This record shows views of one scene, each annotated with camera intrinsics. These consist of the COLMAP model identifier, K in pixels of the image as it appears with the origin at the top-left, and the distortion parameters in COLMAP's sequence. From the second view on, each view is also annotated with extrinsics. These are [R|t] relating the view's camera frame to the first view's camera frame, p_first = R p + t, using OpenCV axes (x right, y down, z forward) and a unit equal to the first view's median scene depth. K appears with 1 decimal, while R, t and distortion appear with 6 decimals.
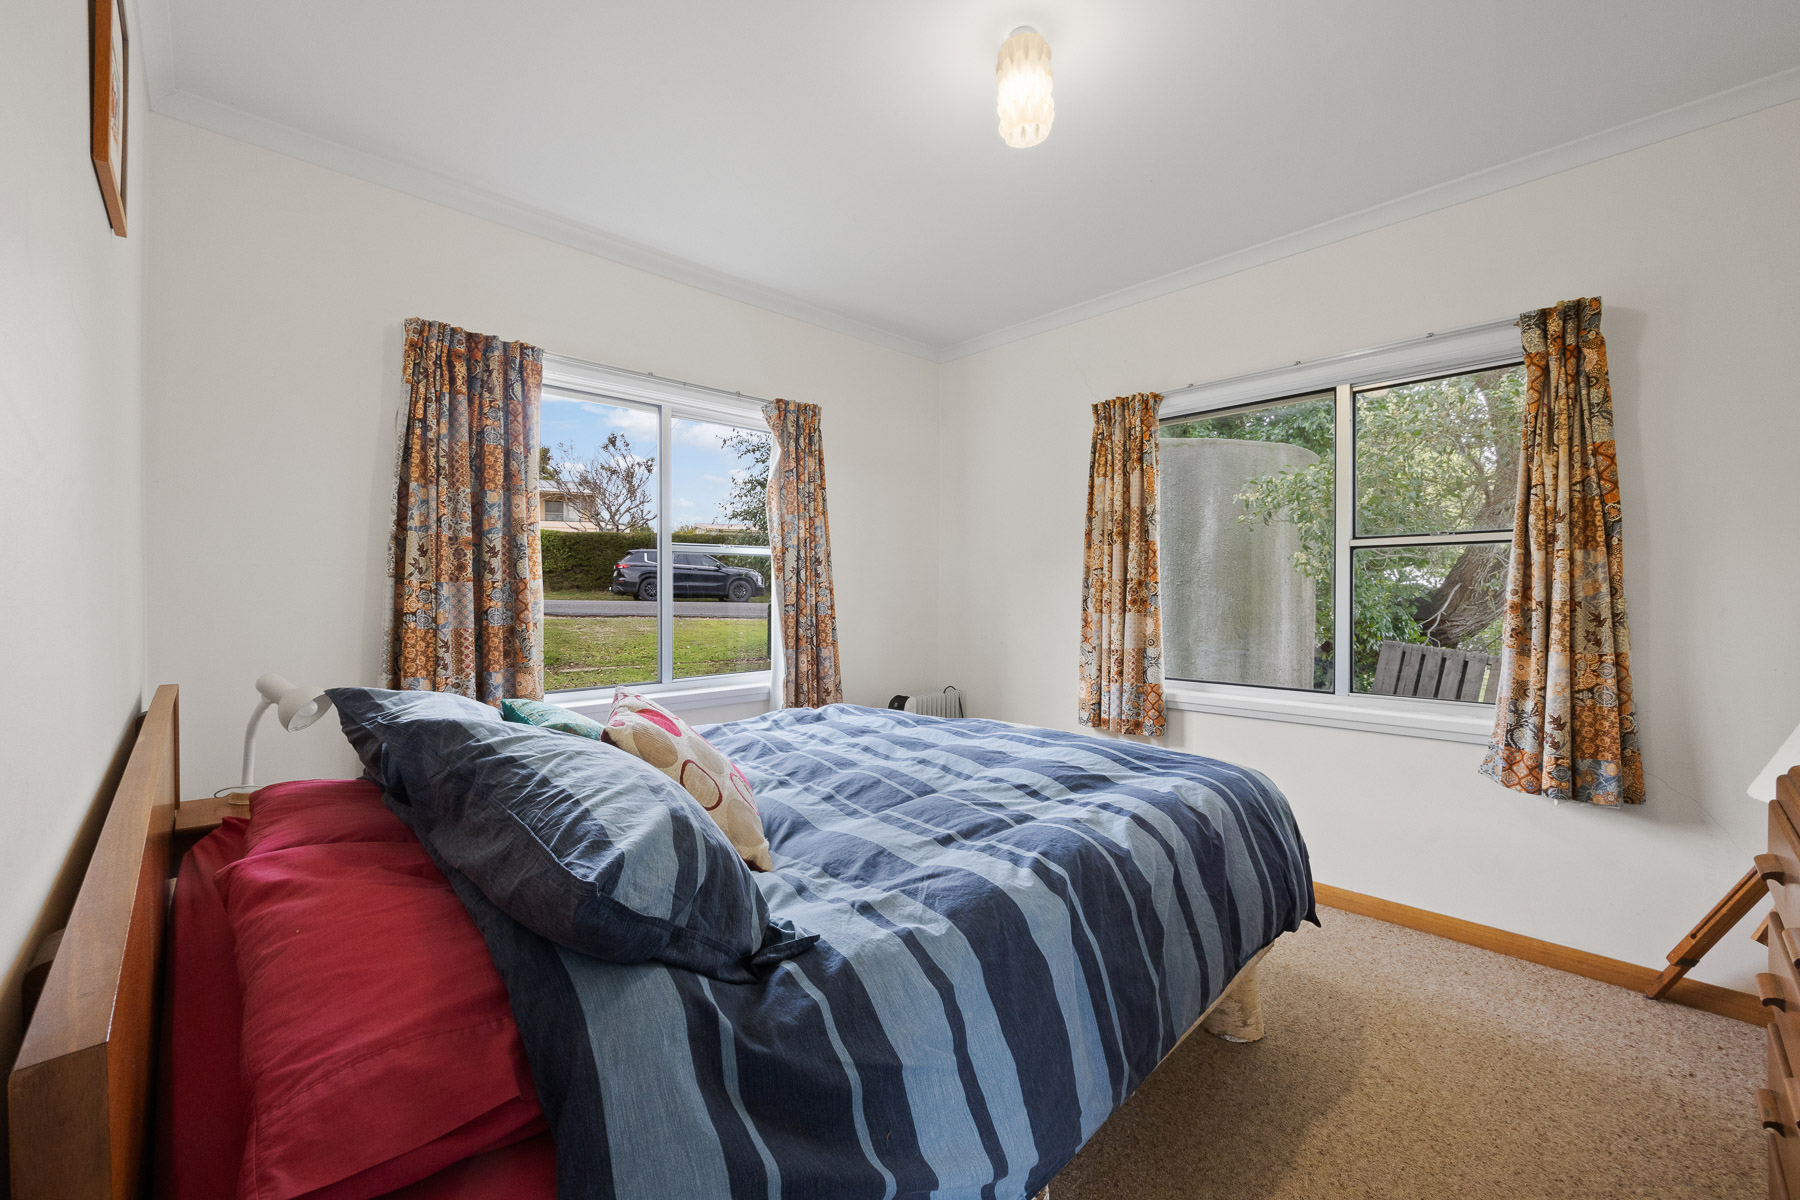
lens RADIAL K [[714.6, 0, 893.7], [0, 714.6, 595.0], [0, 0, 1]] dist [-0.002867, 0.000315]
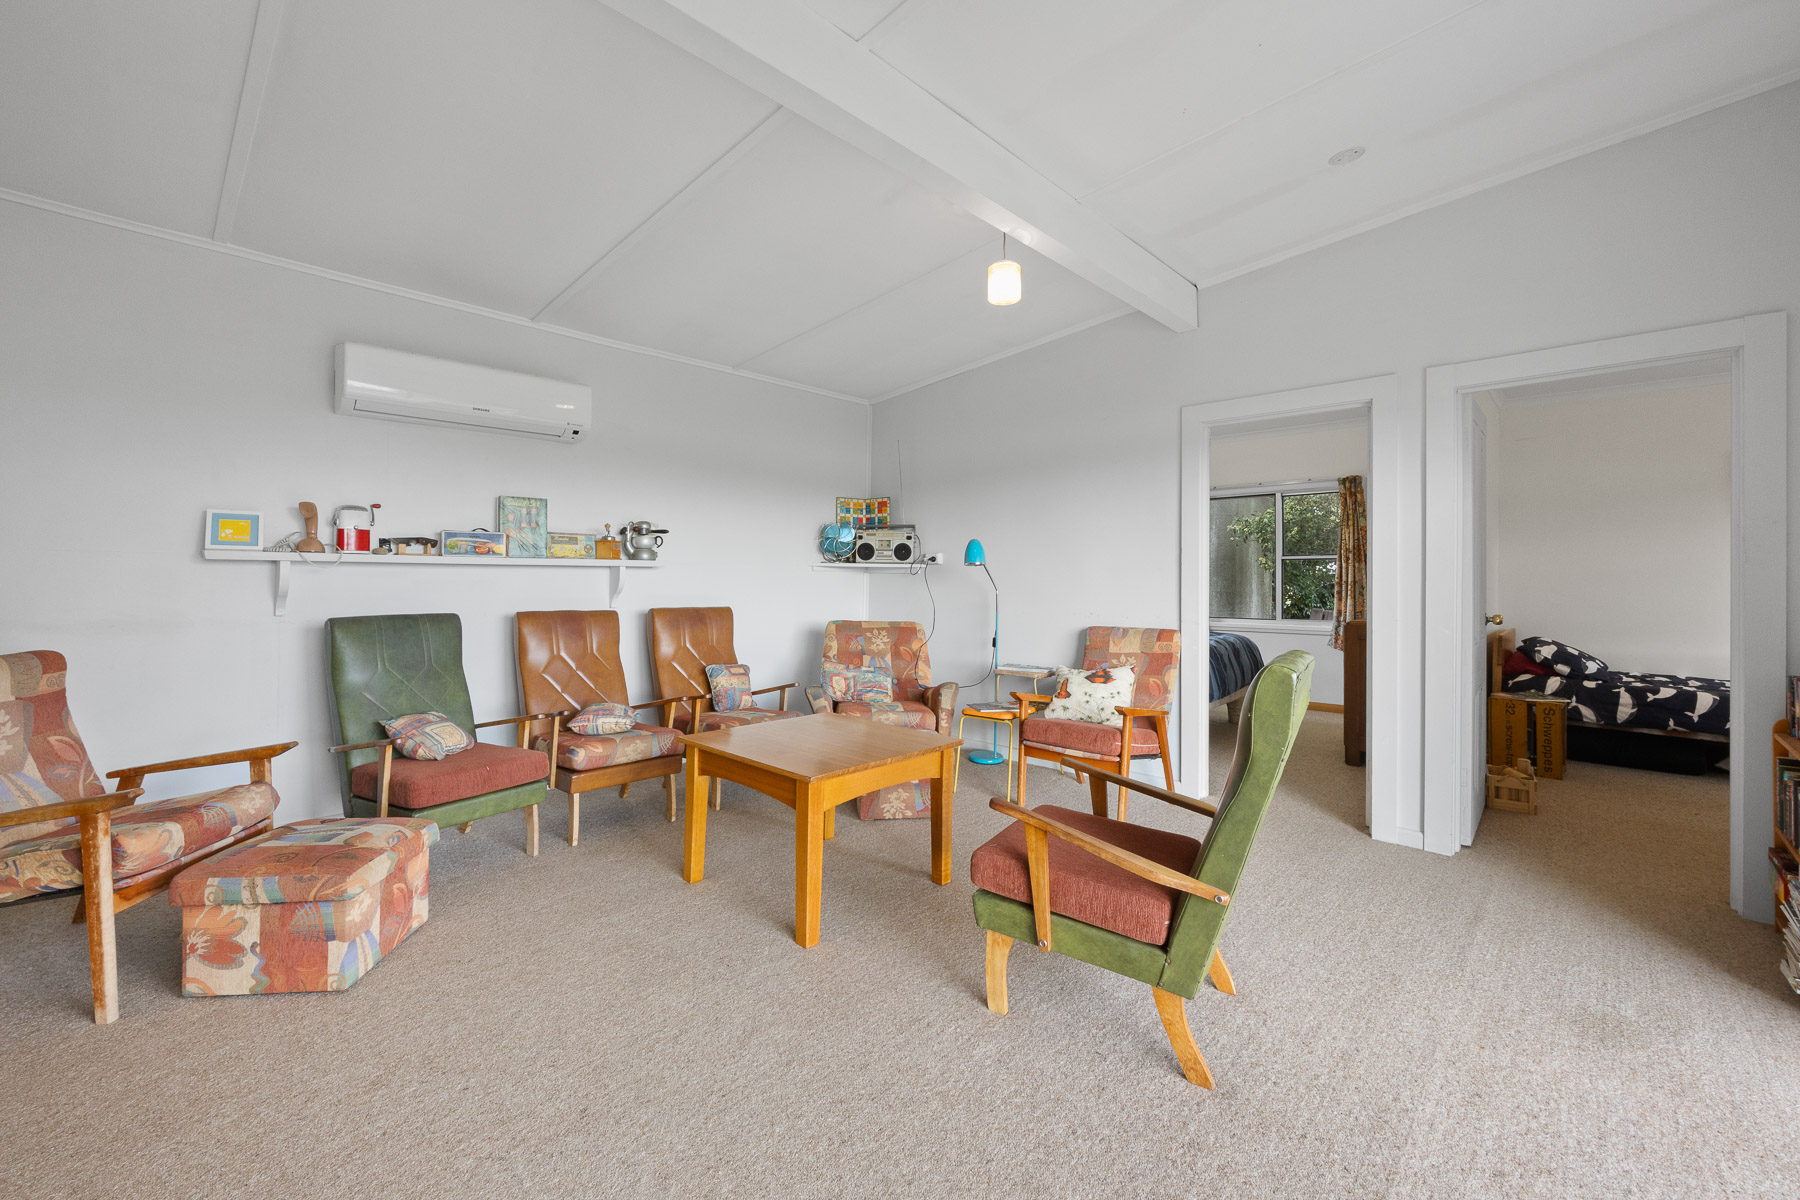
lens RADIAL K [[714.6, 0, 897.5], [0, 714.6, 571.6], [0, 0, 1]] dist [-0.002867, 0.000315]
pose [[0.999115, 0.002336, 0.041995, -0.978506], [-0.001729, 0.999894, -0.014477, 0.015551], [-0.042025, 0.014391, 0.999013, -1.747413]]
